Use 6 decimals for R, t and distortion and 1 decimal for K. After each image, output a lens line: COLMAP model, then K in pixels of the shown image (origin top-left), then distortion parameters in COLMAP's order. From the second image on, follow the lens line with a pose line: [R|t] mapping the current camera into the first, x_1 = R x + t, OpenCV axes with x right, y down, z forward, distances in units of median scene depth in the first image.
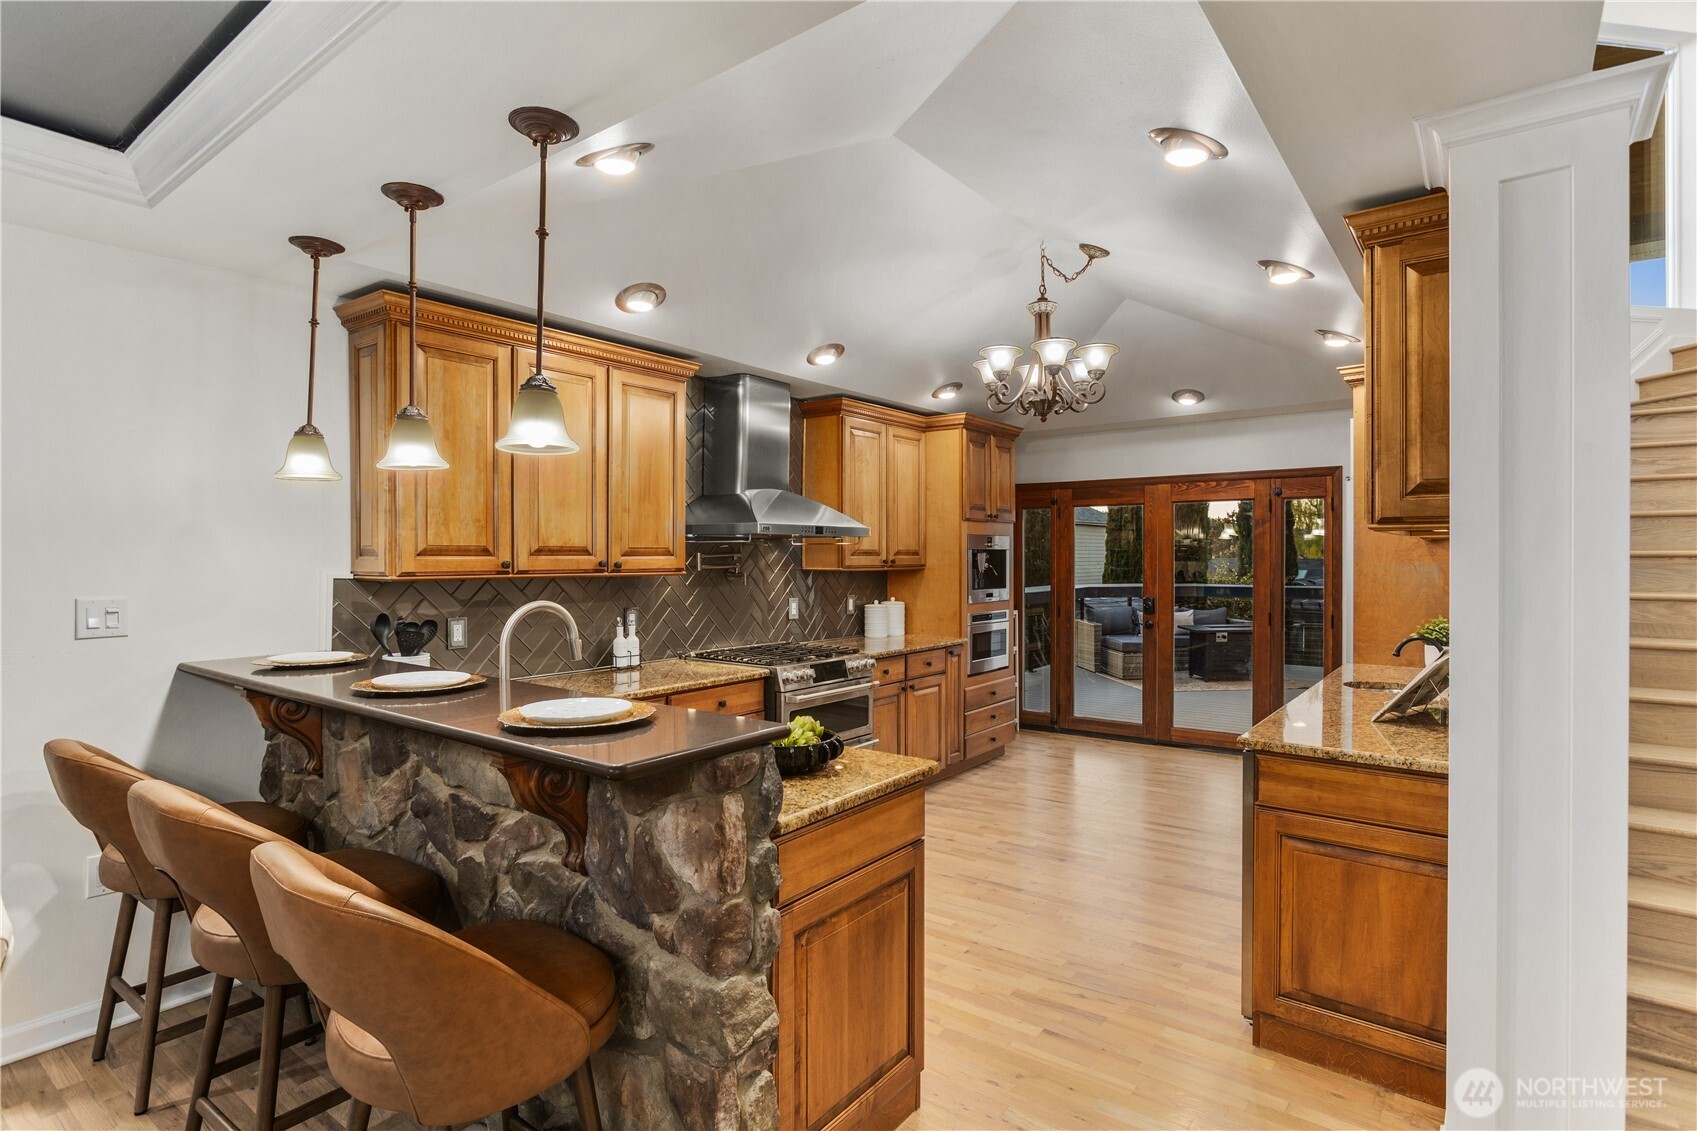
lens RADIAL K [[865.2, 0, 849.3], [0, 865.2, 561.3], [0, 0, 1]] dist [0.003175, -0.000120]
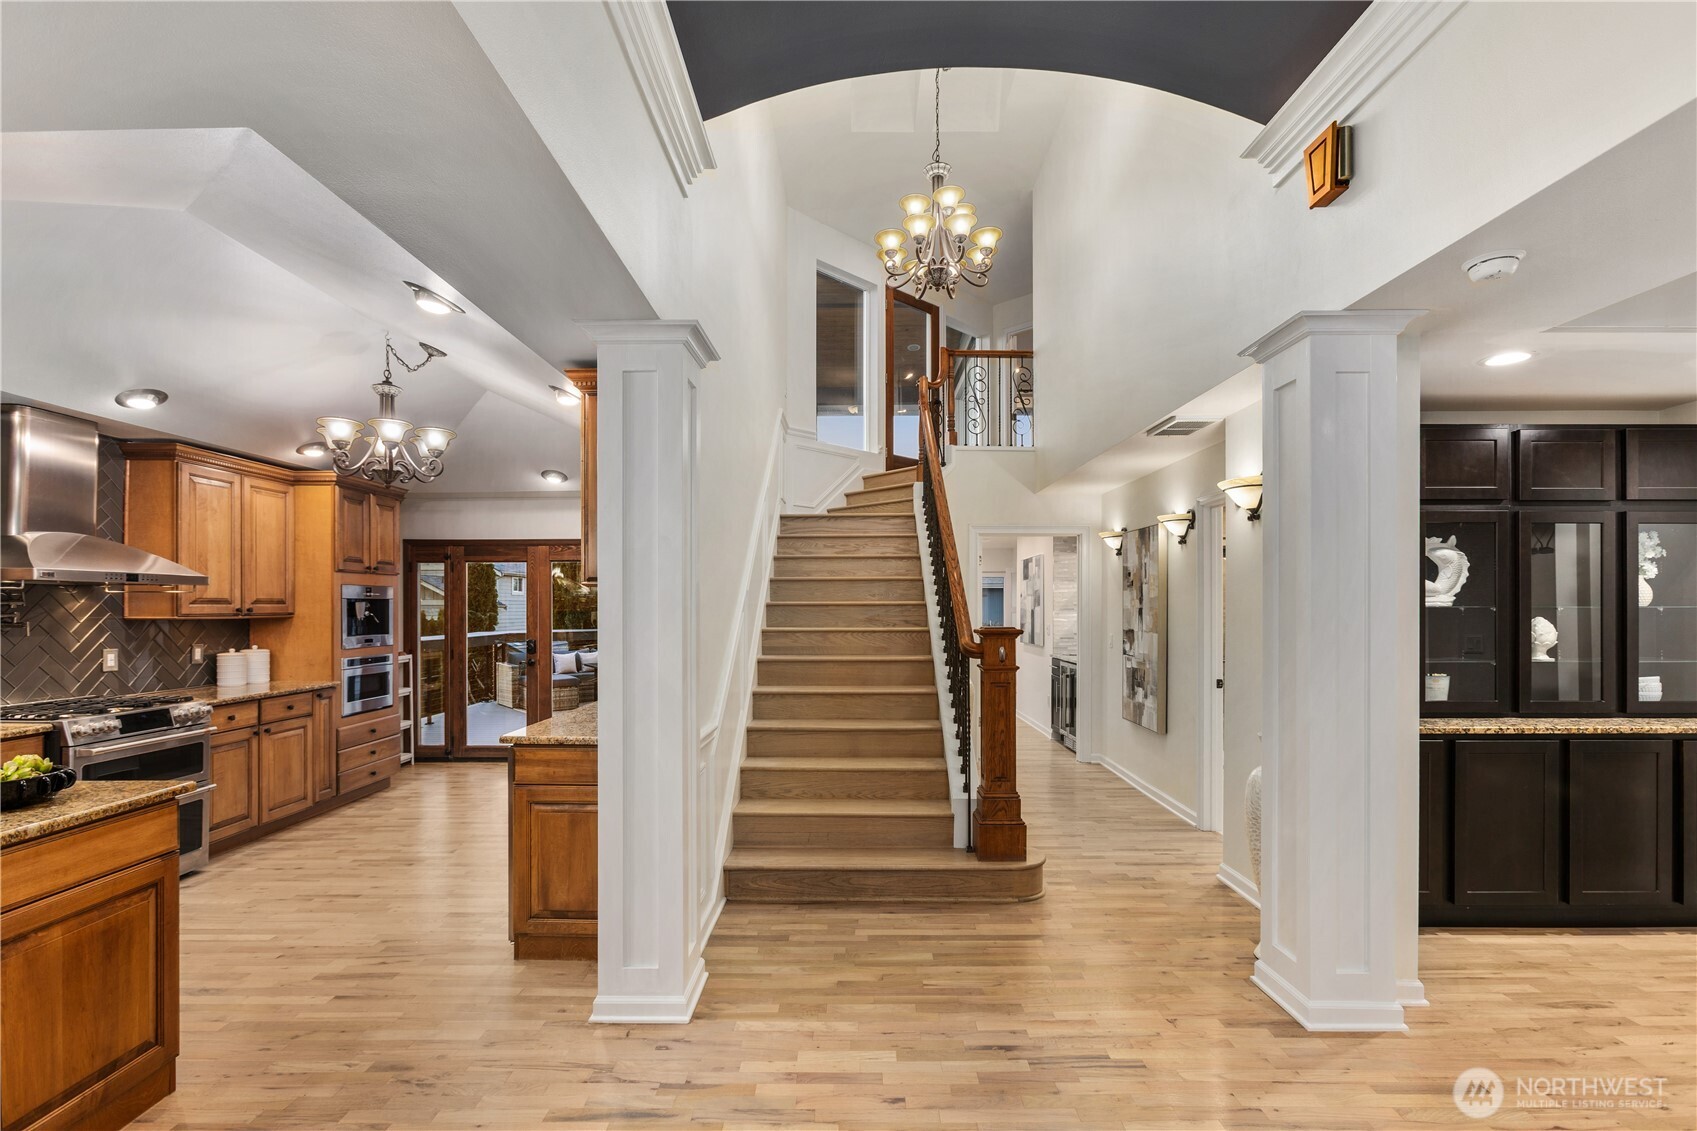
lens RADIAL K [[766.0, 0, 842.1], [0, 766.0, 607.7], [0, 0, 1]] dist [0.001671, 0.001109]
pose [[0.808004, -0.001248, 0.589175, 0.100682], [0.003876, 0.999987, -0.003196, 0.003973], [-0.589164, 0.004866, 0.807999, -0.169344]]
